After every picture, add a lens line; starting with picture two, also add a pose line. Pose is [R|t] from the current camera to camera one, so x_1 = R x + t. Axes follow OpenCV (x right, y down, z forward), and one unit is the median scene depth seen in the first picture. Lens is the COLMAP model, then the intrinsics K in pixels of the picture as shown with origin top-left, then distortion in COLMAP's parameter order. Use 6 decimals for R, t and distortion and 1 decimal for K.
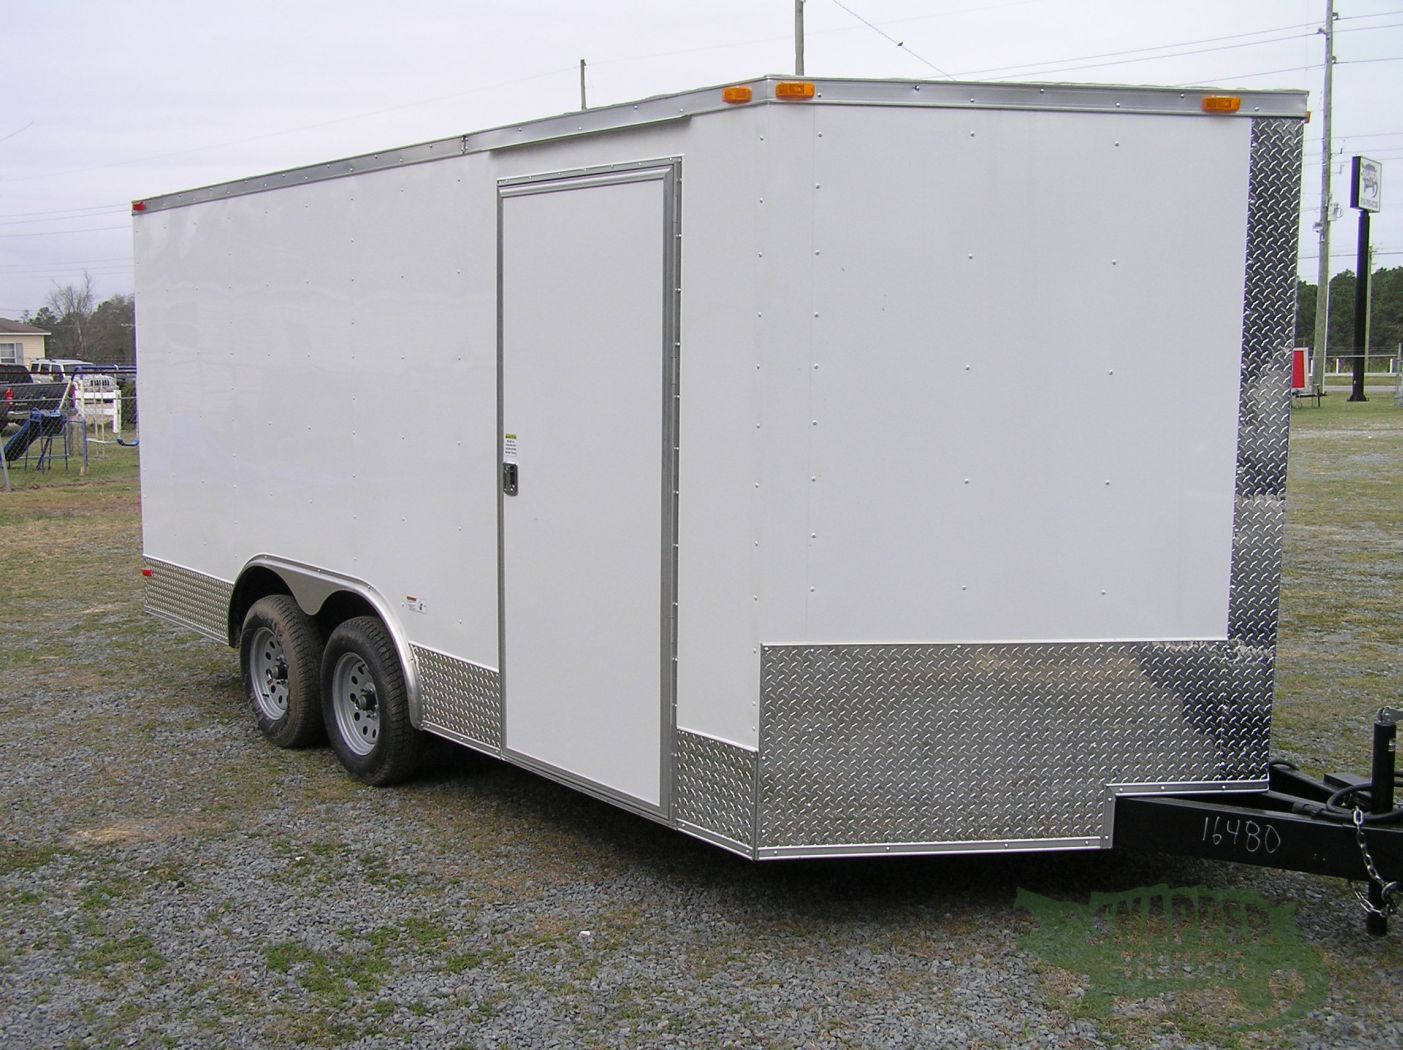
lens RADIAL K [[1568.6, 0, 662.6], [0, 1568.6, 549.6], [0, 0, 1]] dist [-0.209045, 0.368781]
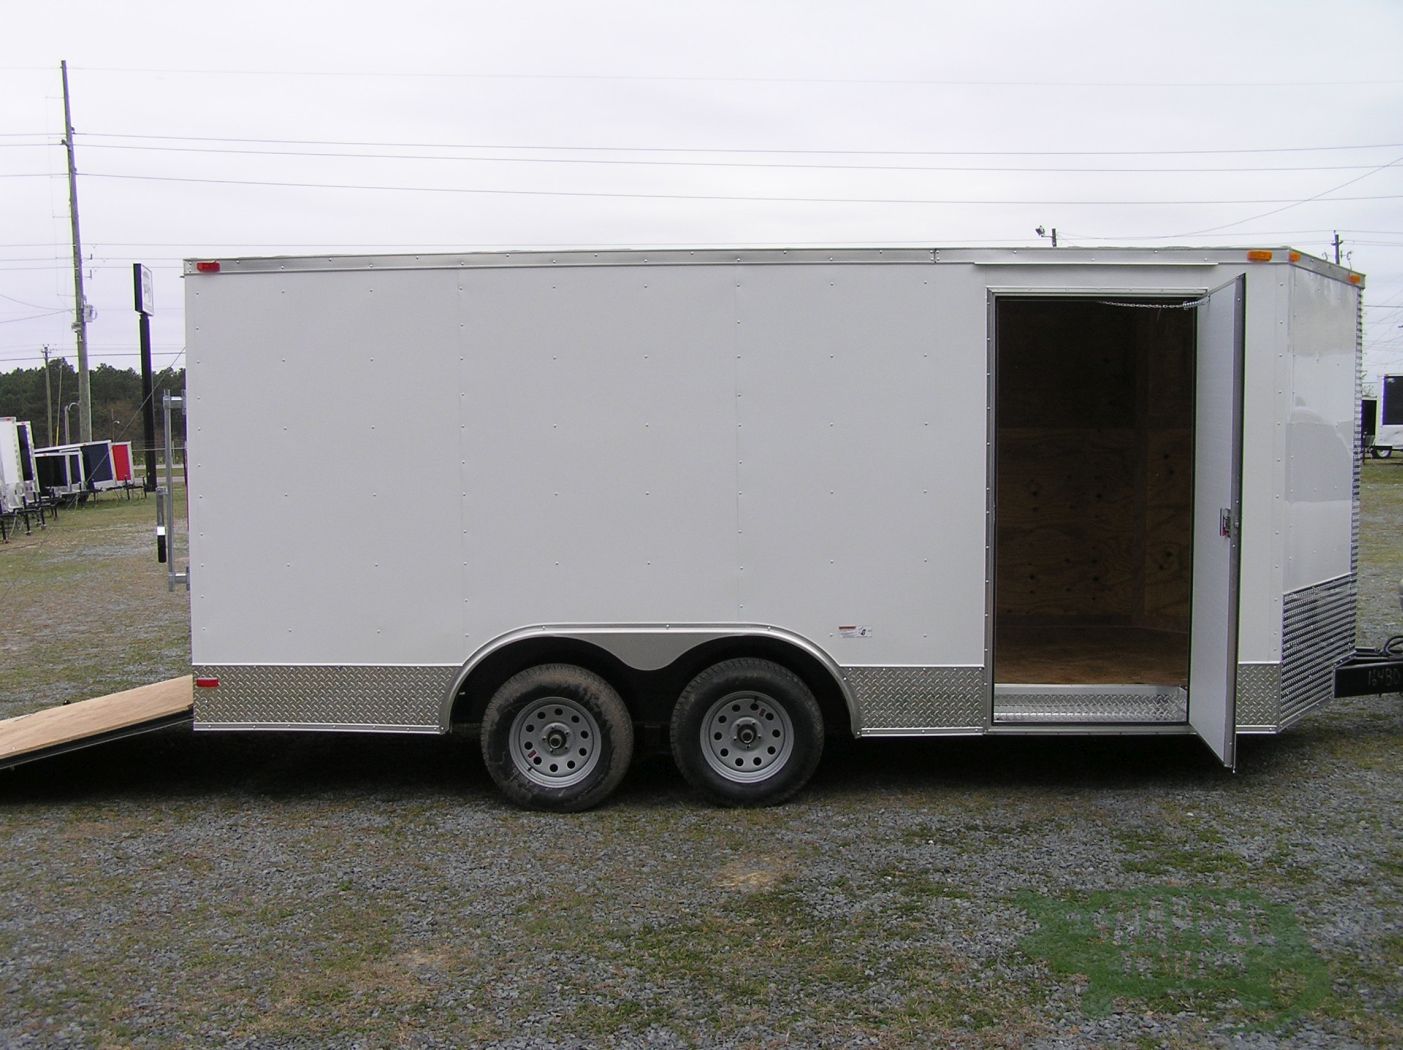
lens RADIAL K [[1568.6, 0, 662.6], [0, 1568.6, 549.6], [0, 0, 1]] dist [-0.209045, 0.368781]
pose [[0.658401, -0.063688, 0.749968, -1.203561], [0.111820, 0.993633, -0.013787, -0.028301], [-0.744315, 0.092938, 0.661330, 0.333203]]
